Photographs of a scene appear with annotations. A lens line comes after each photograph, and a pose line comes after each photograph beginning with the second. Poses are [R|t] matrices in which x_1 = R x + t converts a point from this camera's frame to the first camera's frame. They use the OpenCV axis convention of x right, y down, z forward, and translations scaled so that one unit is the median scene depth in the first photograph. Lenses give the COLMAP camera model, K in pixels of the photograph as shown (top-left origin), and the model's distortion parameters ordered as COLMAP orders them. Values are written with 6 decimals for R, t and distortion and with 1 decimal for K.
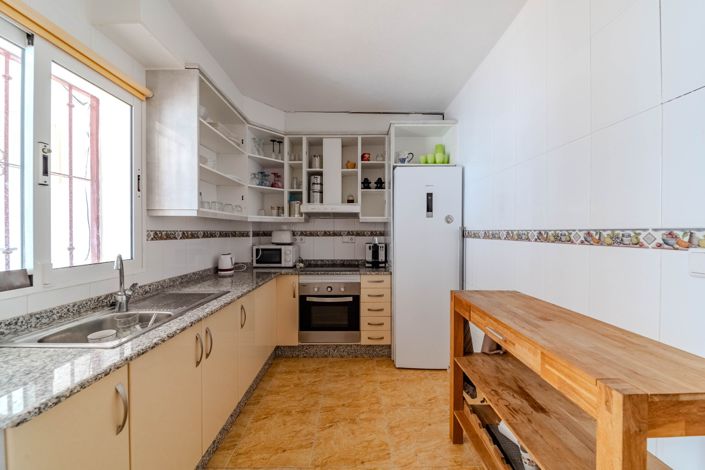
lens RADIAL K [[252.2, 0, 355.0], [0, 252.2, 233.1], [0, 0, 1]] dist [0.008040, -0.004467]
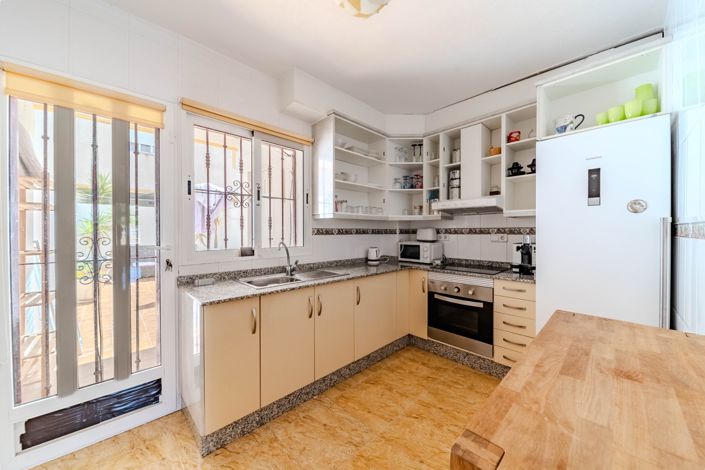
lens RADIAL K [[252.2, 0, 355.0], [0, 252.2, 233.1], [0, 0, 1]] dist [0.008040, -0.004467]
pose [[0.696353, 0.003038, -0.717693, 0.284484], [-0.001734, 0.999995, 0.002550, 0.008179], [0.717697, -0.000531, 0.696355, 0.066857]]
